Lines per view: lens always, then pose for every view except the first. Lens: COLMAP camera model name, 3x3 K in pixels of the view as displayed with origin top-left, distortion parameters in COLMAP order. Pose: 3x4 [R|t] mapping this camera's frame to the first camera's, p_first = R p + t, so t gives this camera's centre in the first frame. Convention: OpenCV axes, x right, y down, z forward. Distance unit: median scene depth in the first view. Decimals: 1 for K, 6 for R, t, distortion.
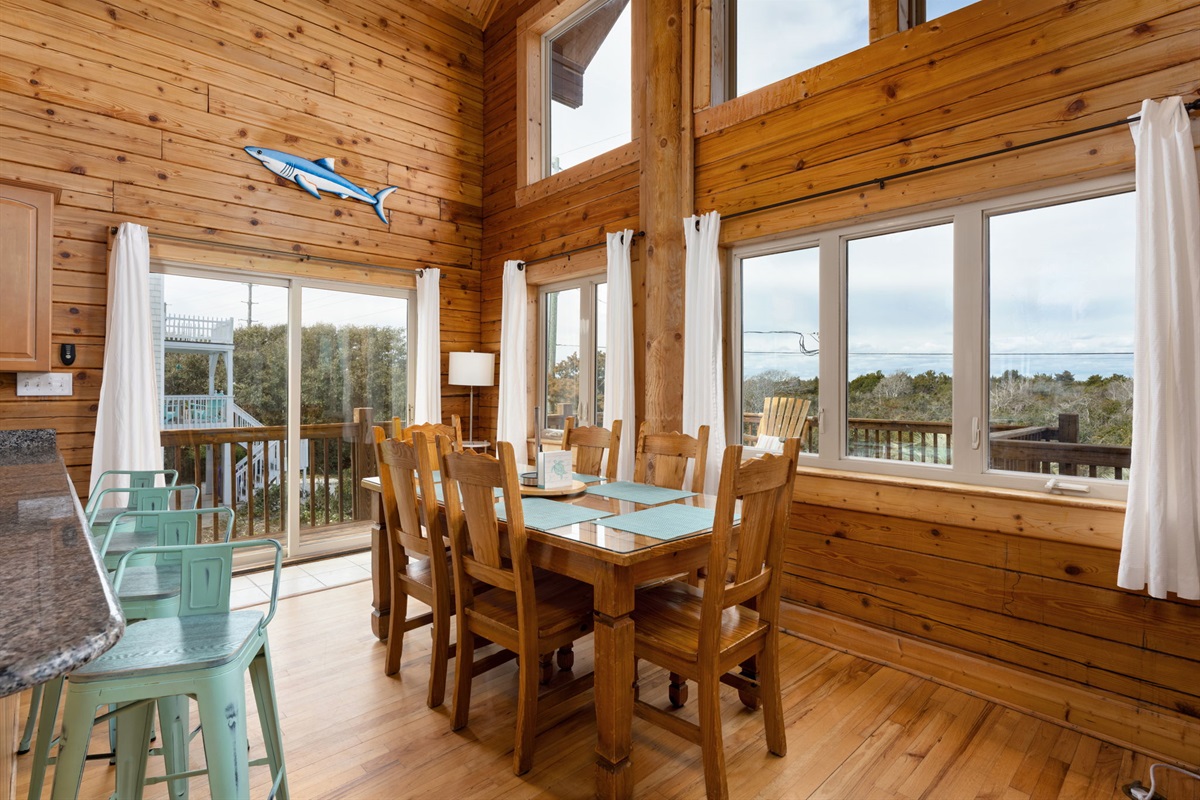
lens RADIAL K [[586.6, 0, 601.1], [0, 586.6, 391.0], [0, 0, 1]] dist [-0.005221, 0.000653]
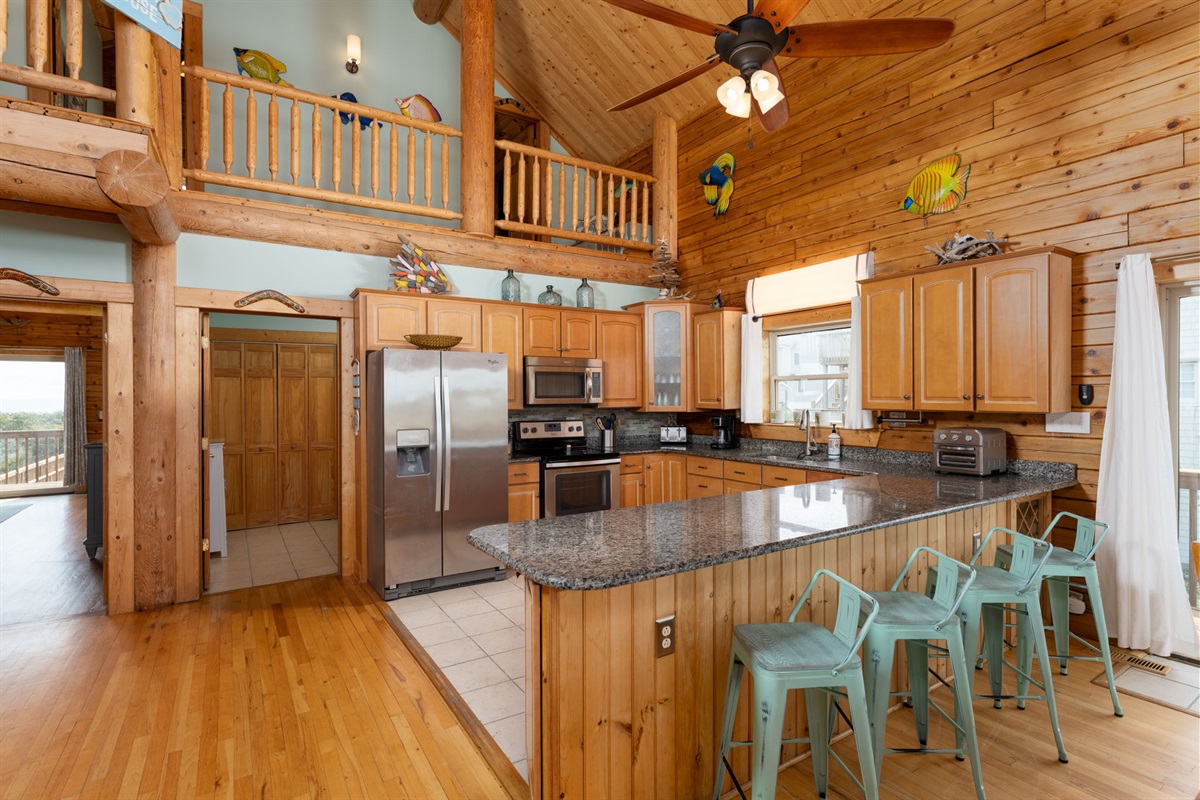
lens RADIAL K [[586.6, 0, 608.4], [0, 586.6, 398.4], [0, 0, 1]] dist [-0.005221, 0.000653]
pose [[-0.193132, 0.006674, -0.981150, 0.274806], [-0.002900, 0.999969, 0.007372, -0.058760], [0.981168, 0.004269, -0.193107, 0.346772]]
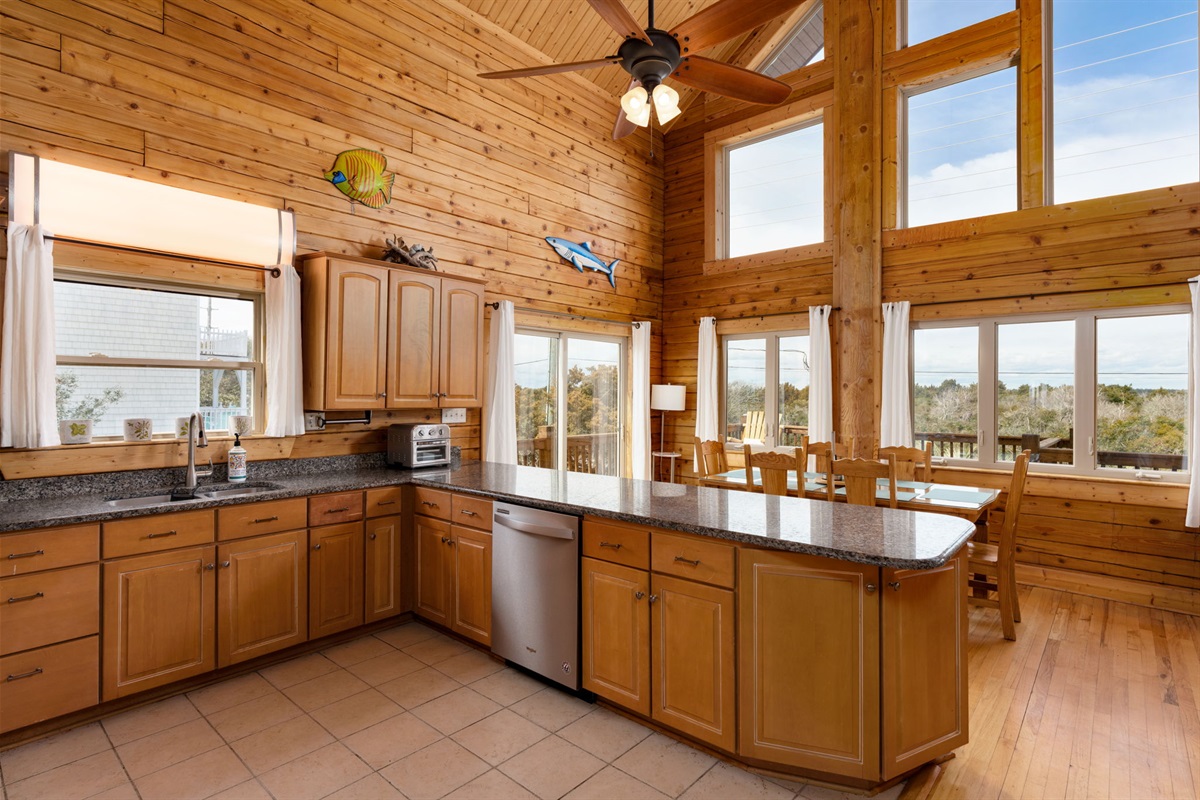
lens RADIAL K [[586.6, 0, 610.5], [0, 586.6, 398.7], [0, 0, 1]] dist [-0.005221, 0.000653]
pose [[0.996315, 0.000185, 0.085770, -0.653856], [-0.000072, 0.999999, -0.001325, -0.046189], [-0.085770, 0.001314, 0.996314, -0.420890]]
